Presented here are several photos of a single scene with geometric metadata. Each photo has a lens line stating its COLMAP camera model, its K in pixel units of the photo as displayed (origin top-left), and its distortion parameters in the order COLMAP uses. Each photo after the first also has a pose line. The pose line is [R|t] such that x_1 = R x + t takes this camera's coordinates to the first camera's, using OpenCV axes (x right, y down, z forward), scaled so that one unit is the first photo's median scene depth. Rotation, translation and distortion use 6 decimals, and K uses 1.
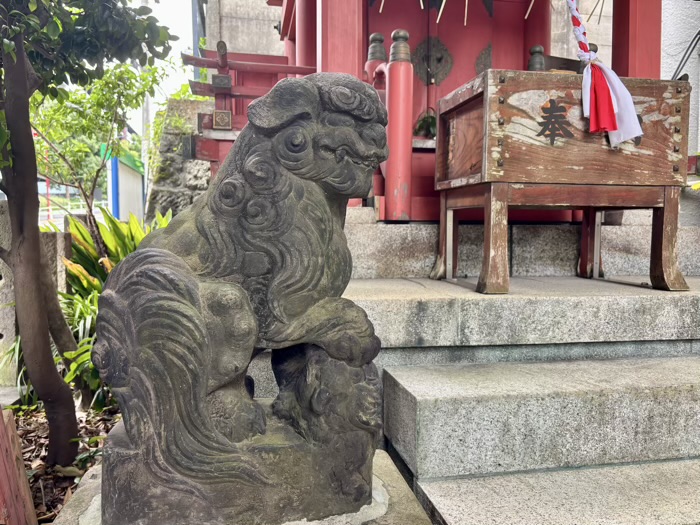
lens RADIAL K [[550.2, 0, 350.0], [0, 550.2, 262.5], [0, 0, 1]] dist [0.000754, 0.000526]
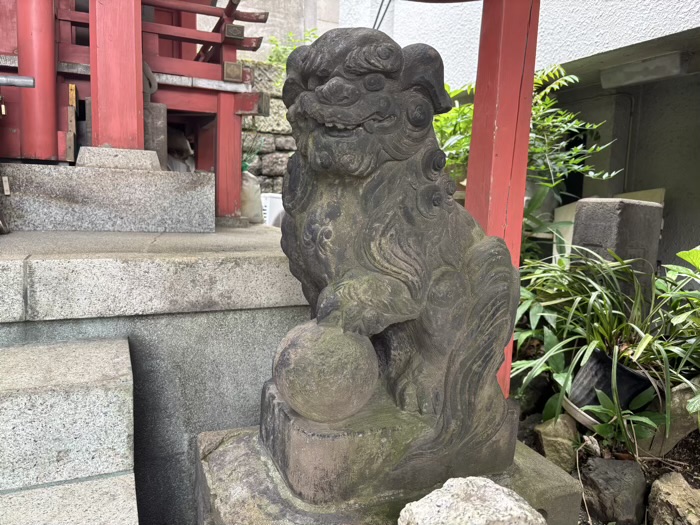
lens RADIAL K [[512.5, 0, 350.0], [0, 512.5, 262.5], [0, 0, 1]] dist [0.008913, -0.002944]
pose [[0.972702, -0.001917, 0.232051, 0.992106], [-0.019553, 0.995733, 0.090185, -0.006587], [-0.231234, -0.092261, 0.968514, 0.284392]]
